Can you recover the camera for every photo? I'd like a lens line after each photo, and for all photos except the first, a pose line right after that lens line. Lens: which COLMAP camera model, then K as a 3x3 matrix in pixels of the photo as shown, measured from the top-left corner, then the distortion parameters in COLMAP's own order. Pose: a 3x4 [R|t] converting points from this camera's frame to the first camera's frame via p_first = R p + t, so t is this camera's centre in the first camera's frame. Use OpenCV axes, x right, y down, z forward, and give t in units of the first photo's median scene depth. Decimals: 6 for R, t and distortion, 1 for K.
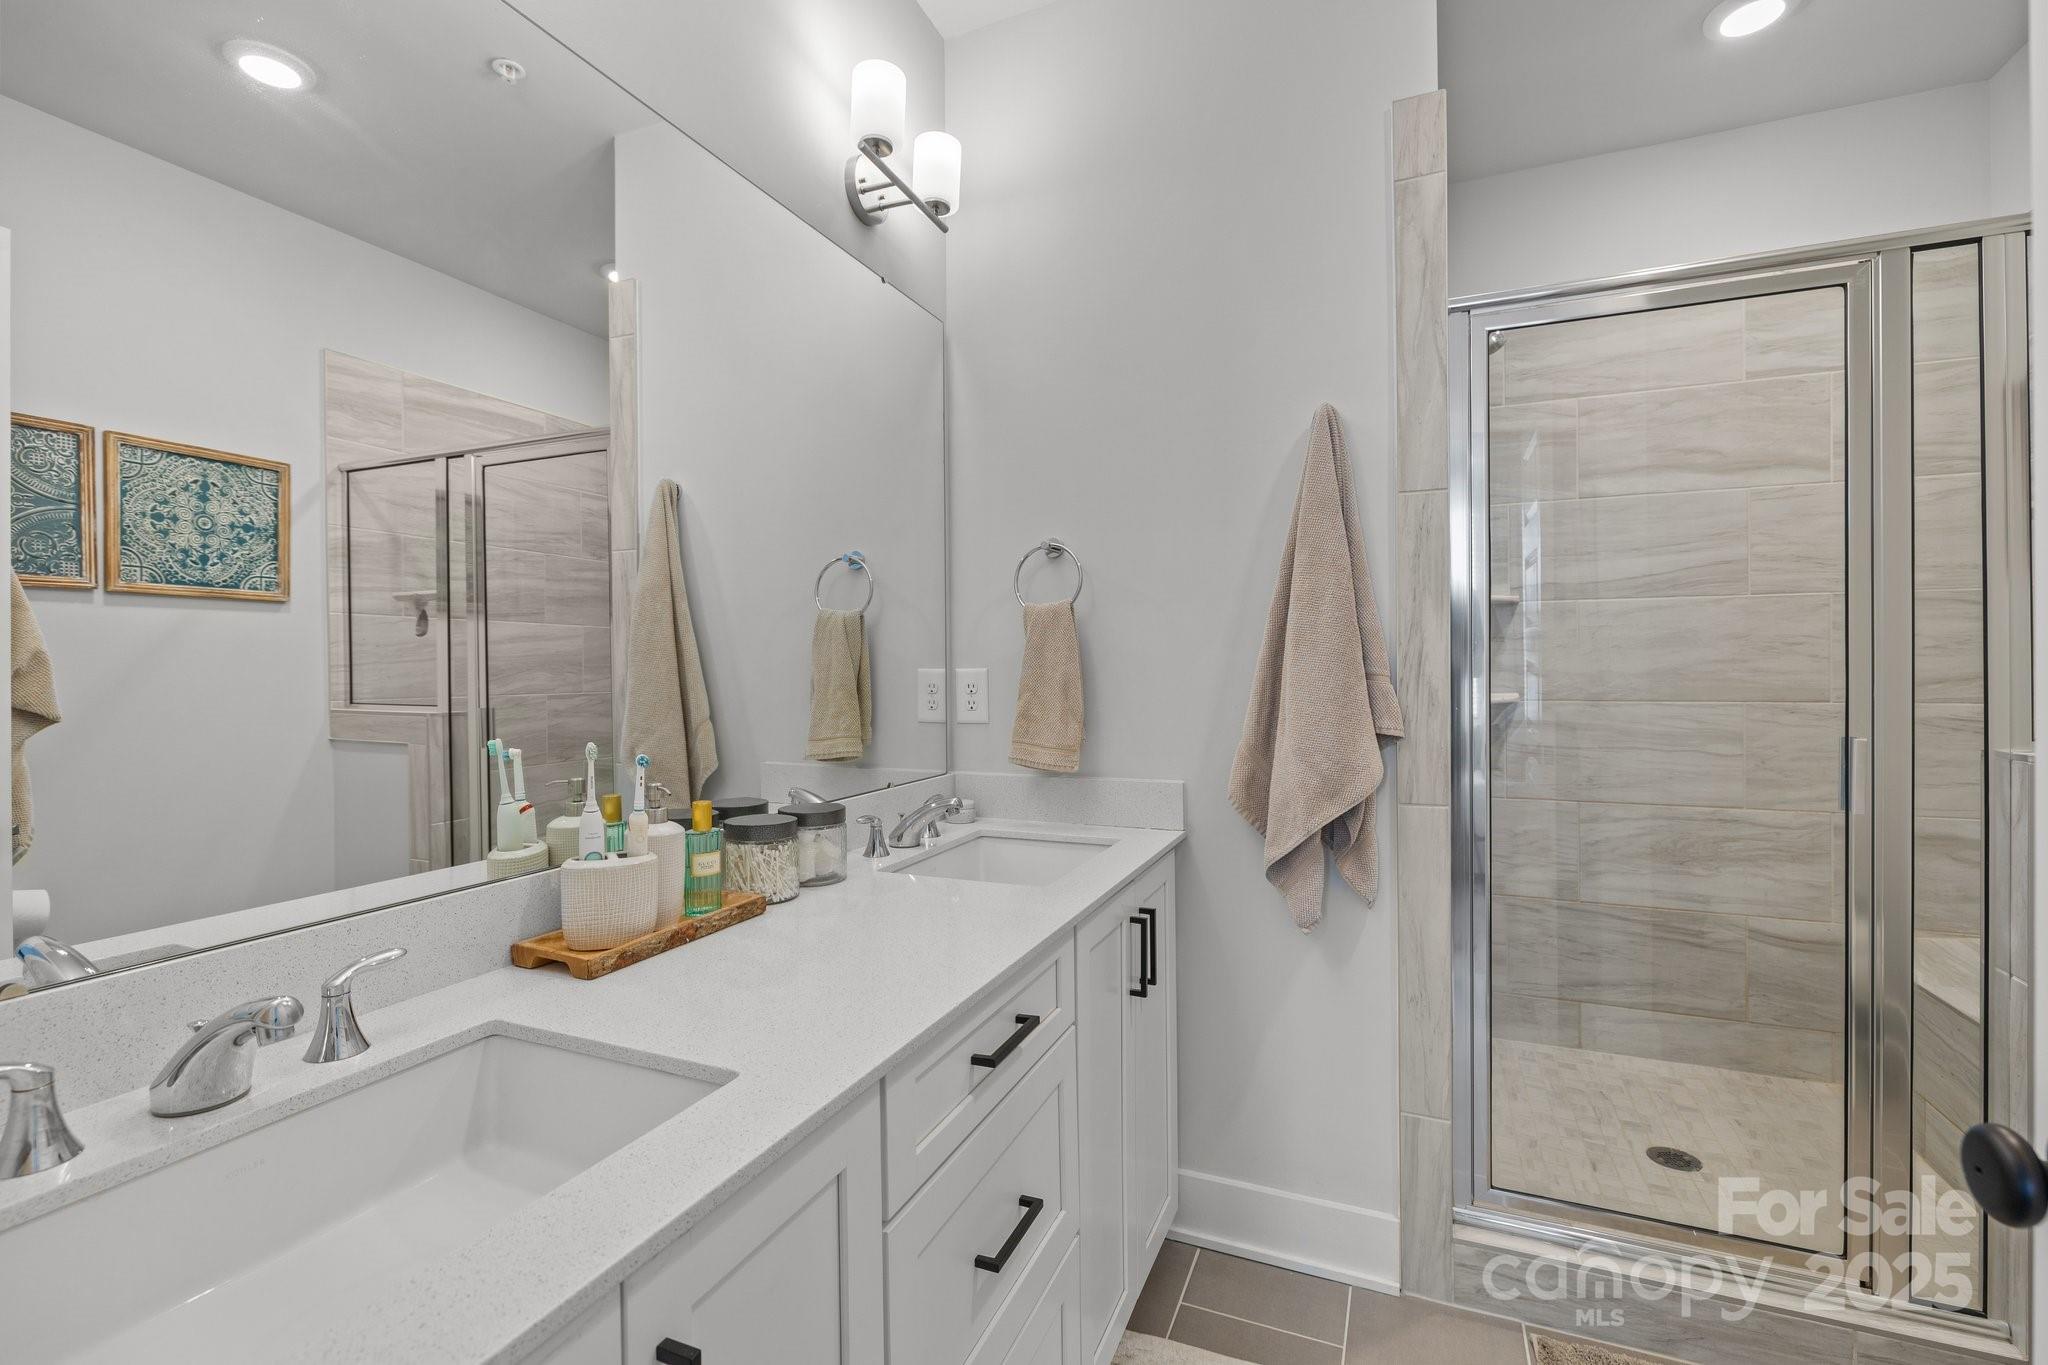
lens RADIAL K [[908.4, 0, 1020.4], [0, 908.4, 660.0], [0, 0, 1]] dist [-0.007016, -0.000039]
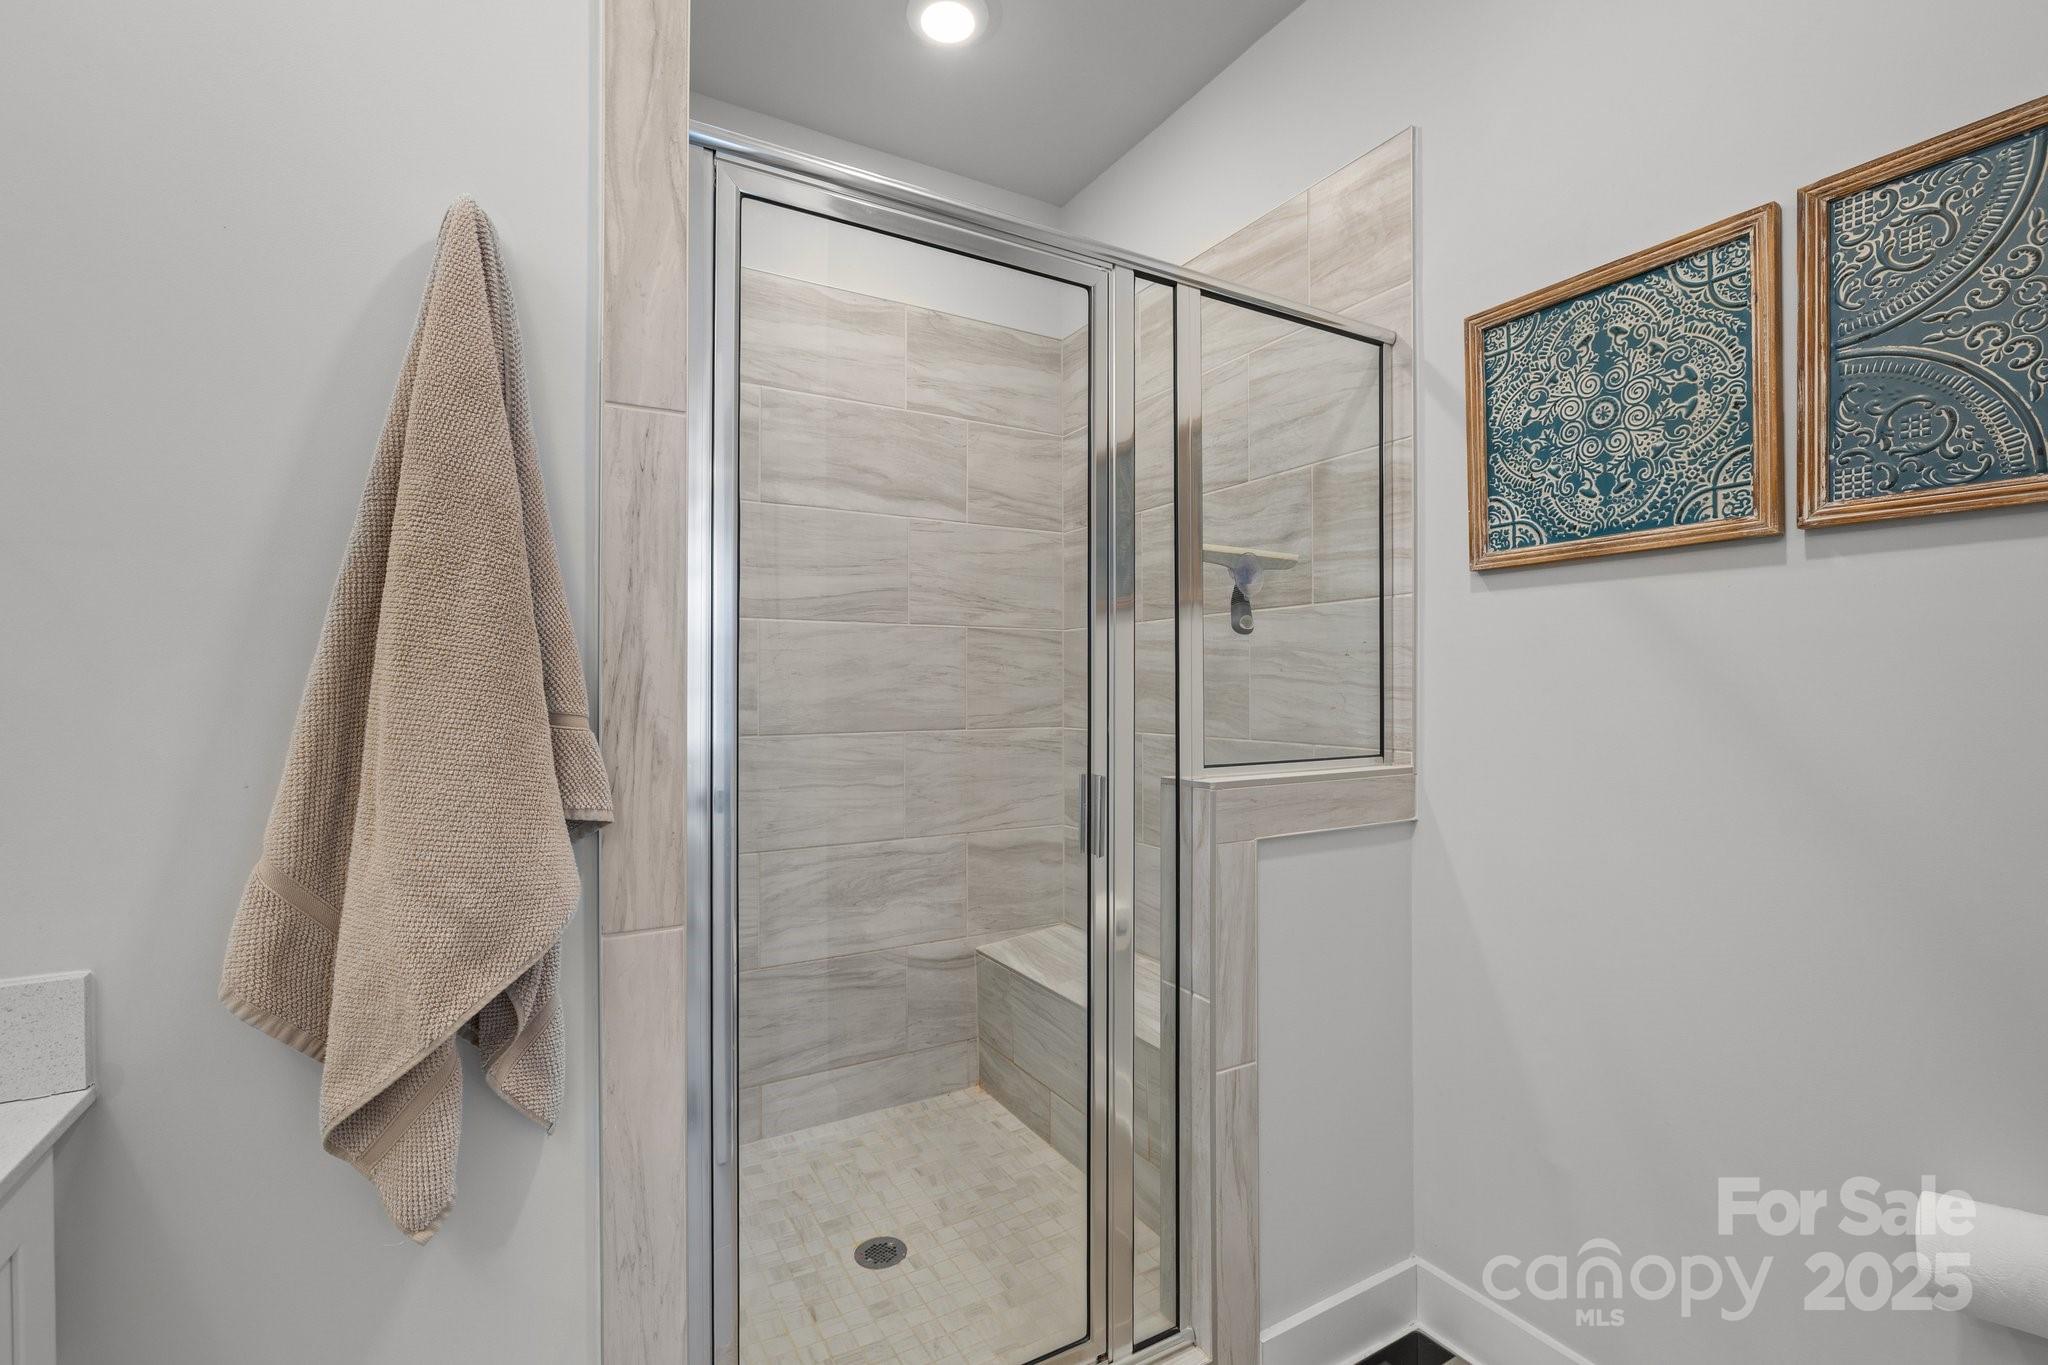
lens RADIAL K [[904.8, 0, 1024.0], [0, 904.8, 682.5], [0, 0, 1]] dist [-0.012627, 0.000417]
pose [[0.594280, 0.008663, 0.804211, 0.078665], [-0.004894, 0.999962, -0.007155, -0.000694], [-0.804243, 0.000316, 0.594300, 0.307301]]
